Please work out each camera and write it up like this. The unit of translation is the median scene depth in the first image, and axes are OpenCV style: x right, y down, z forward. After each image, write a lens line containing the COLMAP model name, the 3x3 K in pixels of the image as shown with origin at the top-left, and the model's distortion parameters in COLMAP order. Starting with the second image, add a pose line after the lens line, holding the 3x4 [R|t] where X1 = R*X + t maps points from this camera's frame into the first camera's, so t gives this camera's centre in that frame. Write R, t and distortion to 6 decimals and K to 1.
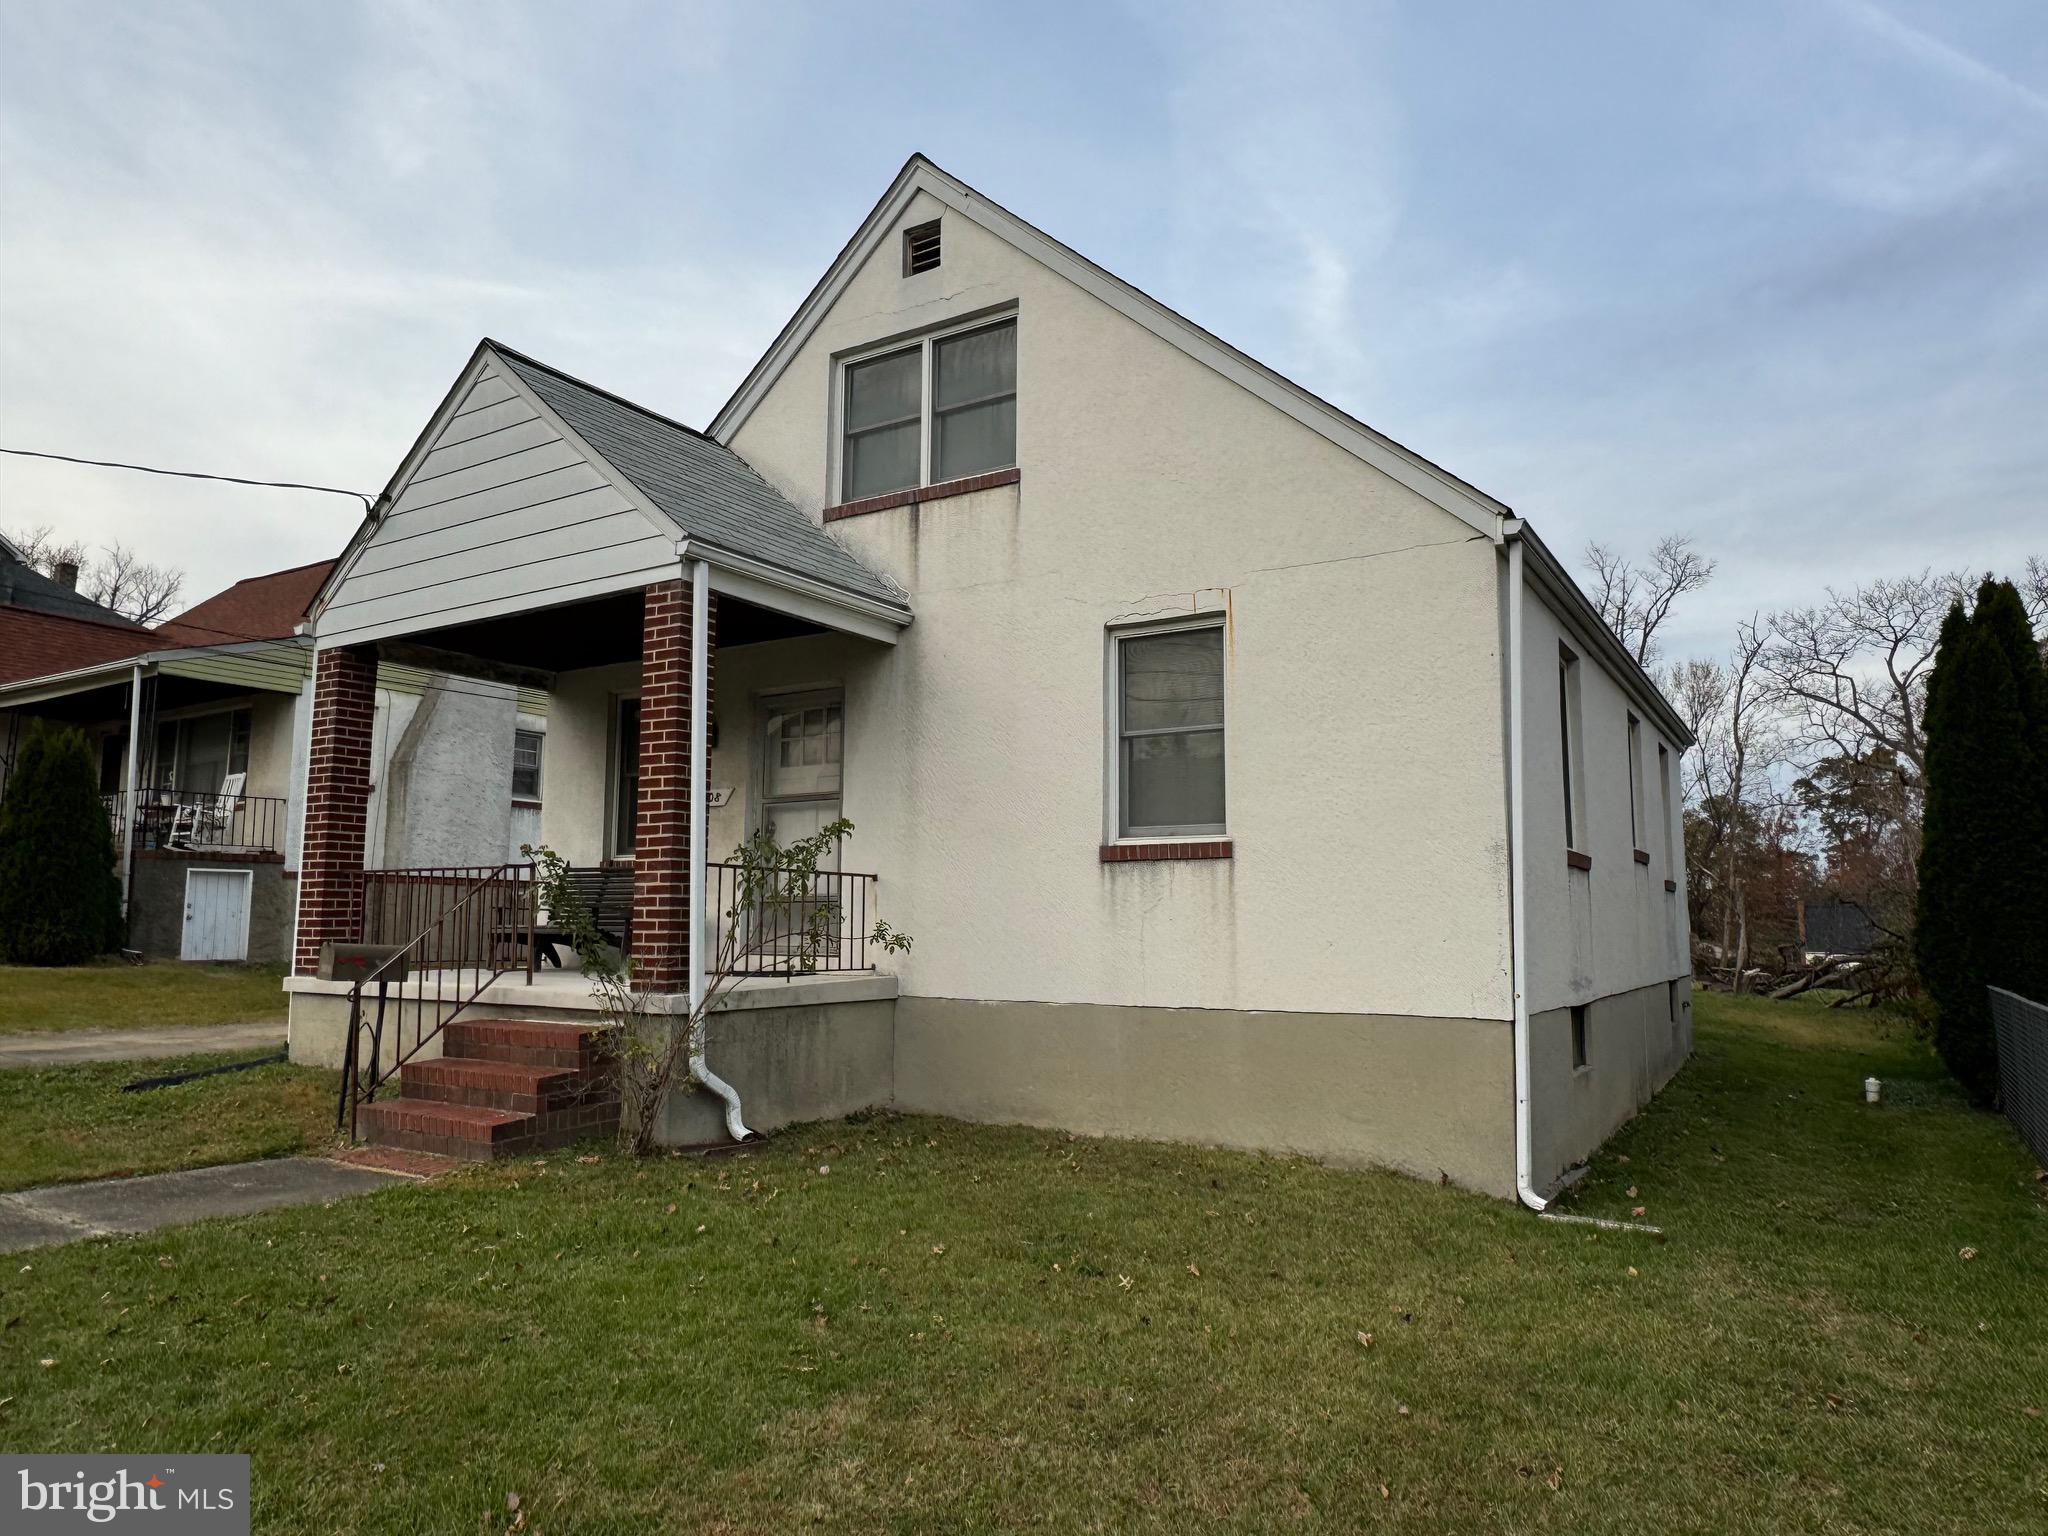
lens RADIAL K [[1305.9, 0, 1024.0], [0, 1305.9, 768.0], [0, 0, 1]] dist [-0.004652, -0.000776]
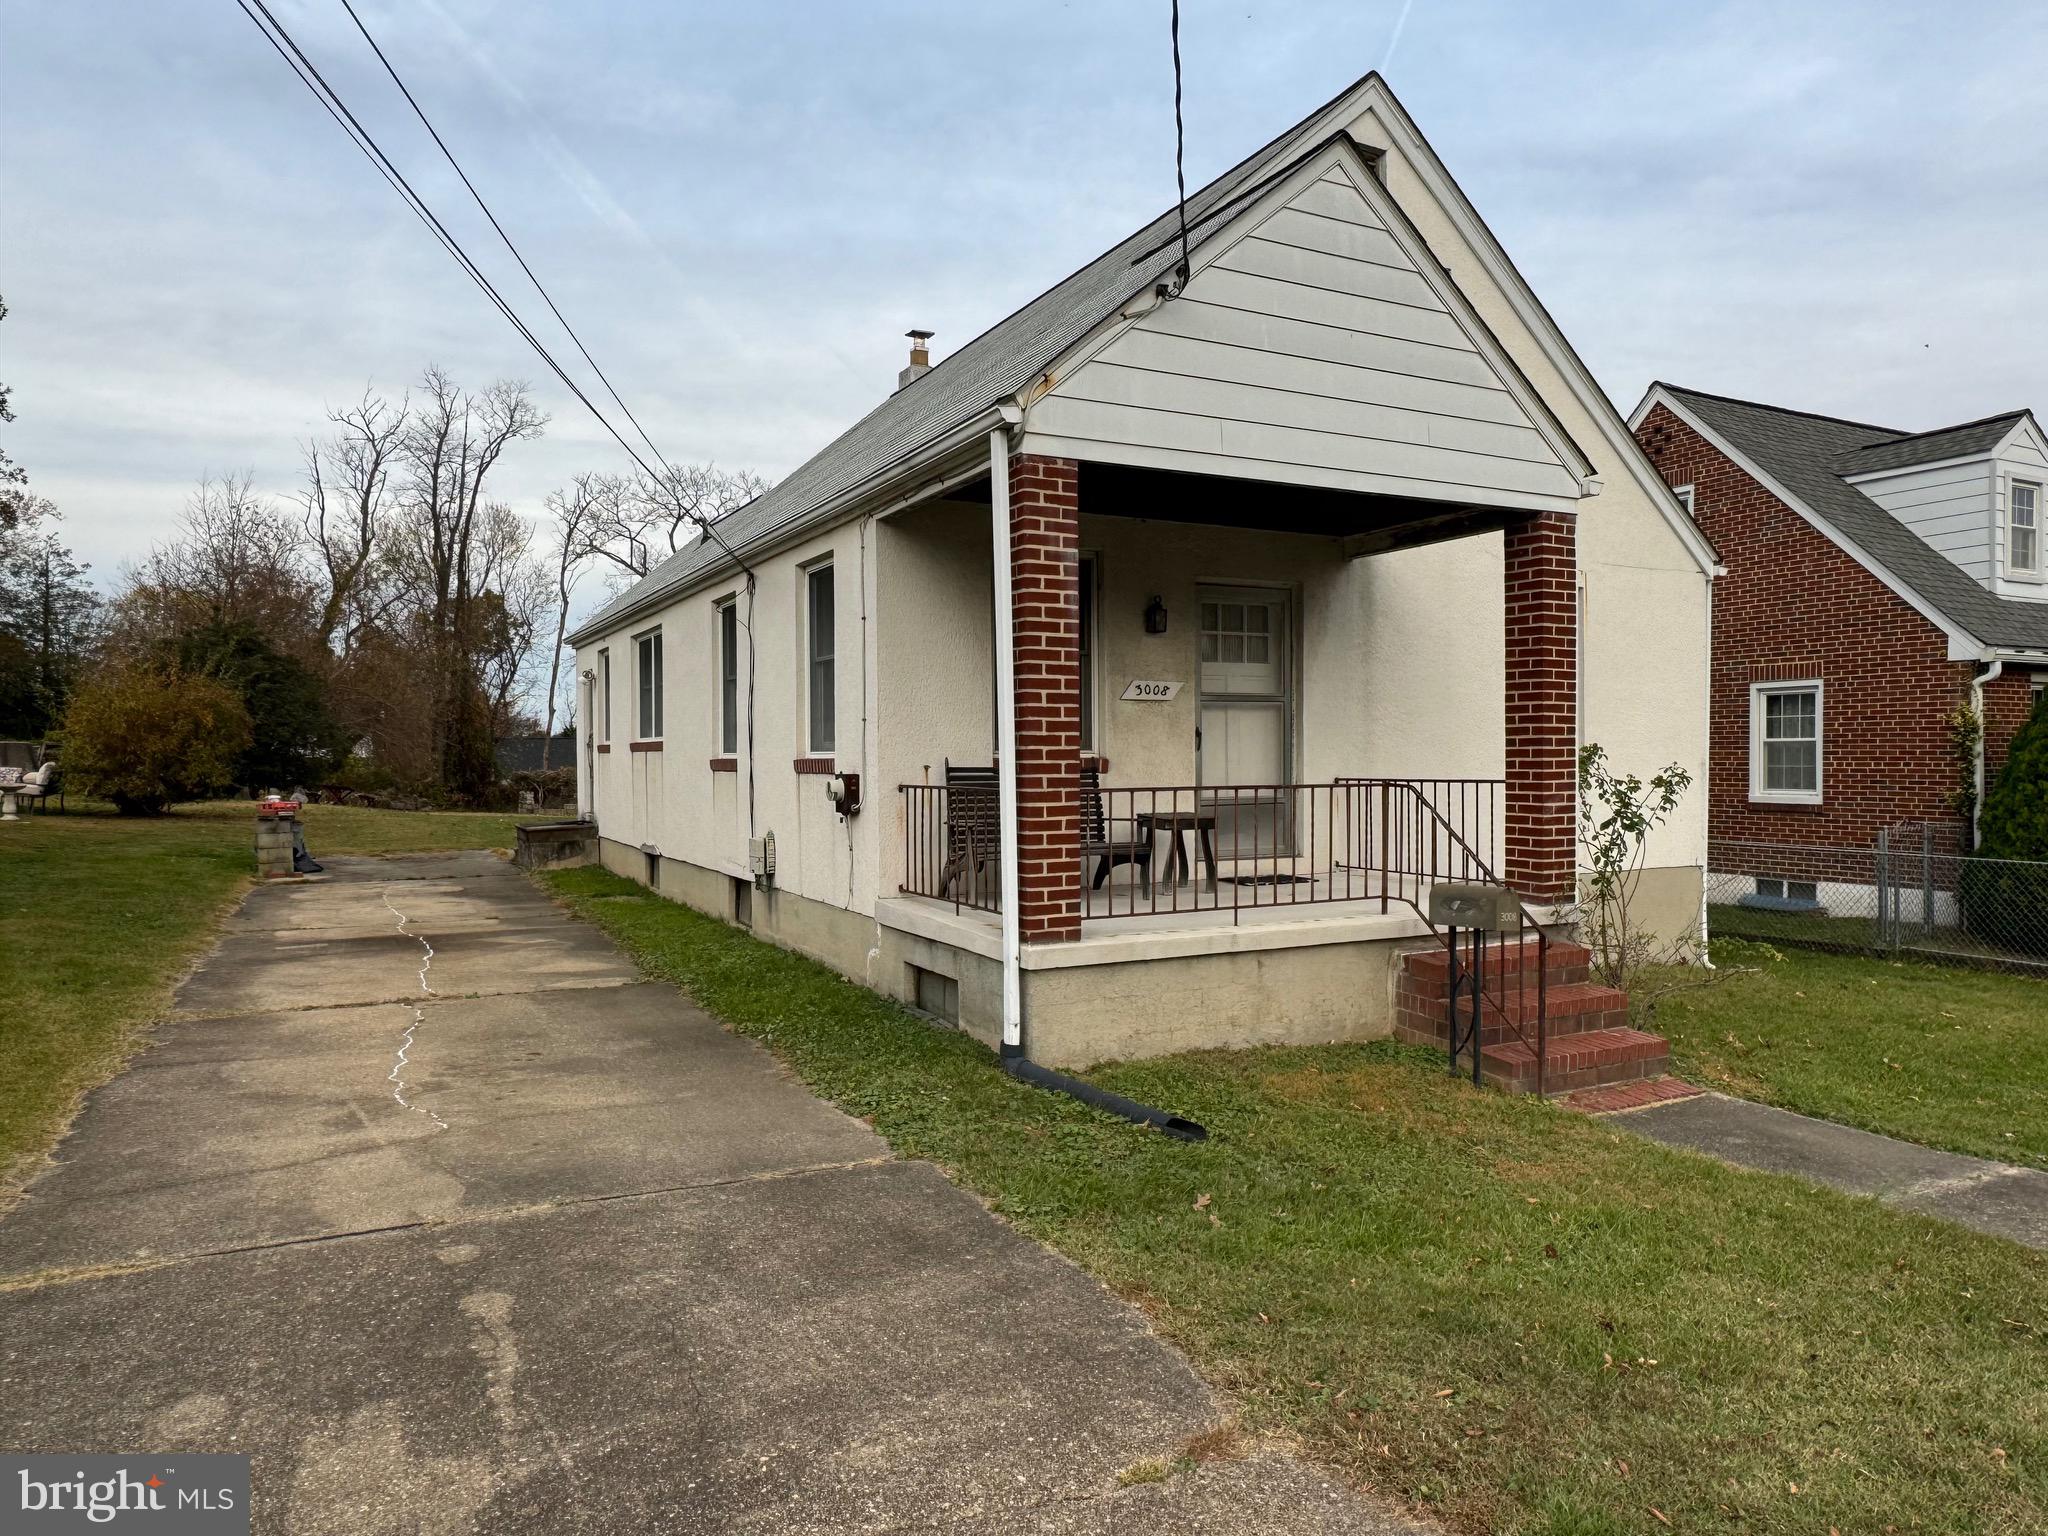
lens RADIAL K [[1305.9, 0, 1024.0], [0, 1305.9, 768.0], [0, 0, 1]] dist [-0.004652, -0.000776]
pose [[0.516693, -0.014444, 0.856049, -0.825124], [-0.101388, 0.991790, 0.077930, 0.012195], [-0.850146, -0.127059, 0.510986, 0.482126]]
